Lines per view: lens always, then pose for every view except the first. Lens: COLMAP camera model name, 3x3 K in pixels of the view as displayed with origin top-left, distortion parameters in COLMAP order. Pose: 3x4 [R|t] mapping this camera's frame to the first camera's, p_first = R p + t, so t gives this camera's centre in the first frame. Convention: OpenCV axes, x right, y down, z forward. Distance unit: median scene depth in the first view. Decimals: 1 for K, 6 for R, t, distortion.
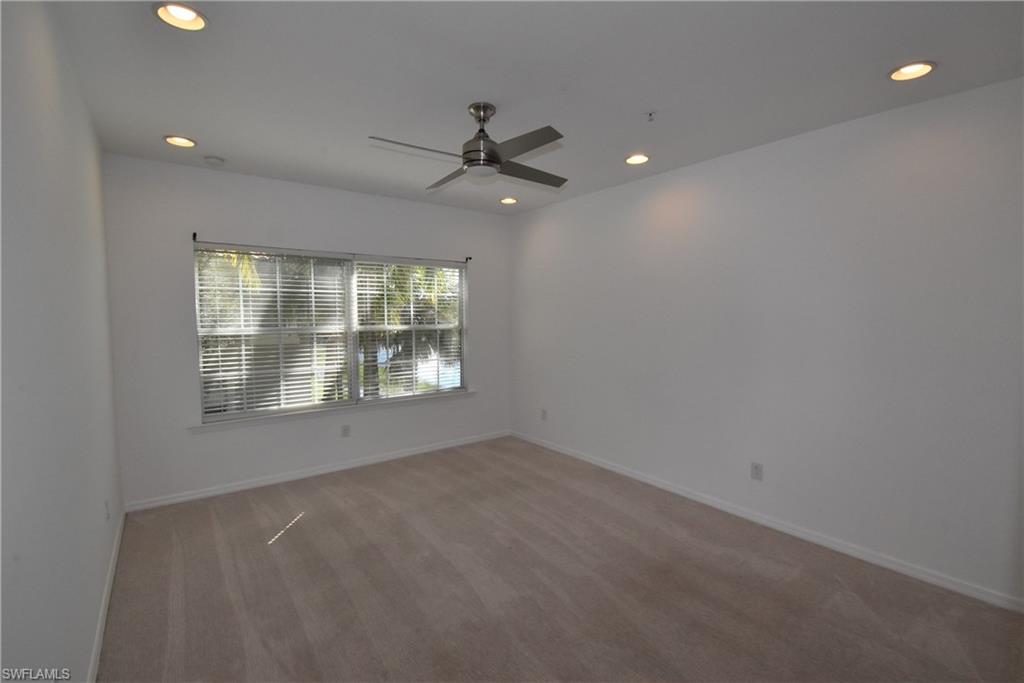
lens RADIAL K [[428.9, 0, 512.0], [0, 428.9, 341.5], [0, 0, 1]] dist [0.015051, -0.019980]
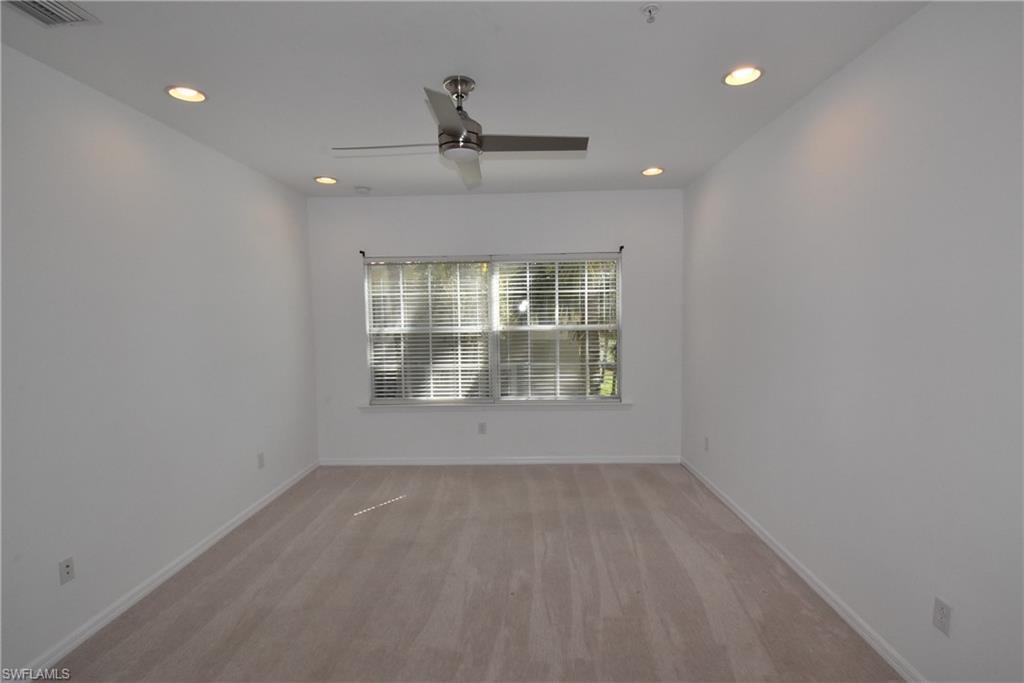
lens RADIAL K [[451.3, 0, 512.0], [0, 451.3, 341.5], [0, 0, 1]] dist [0.020210, -0.023853]
pose [[0.799427, 0.027445, -0.600136, 0.361879], [-0.024754, 0.999612, 0.012740, -0.017145], [0.600253, 0.004671, 0.799797, 0.201858]]
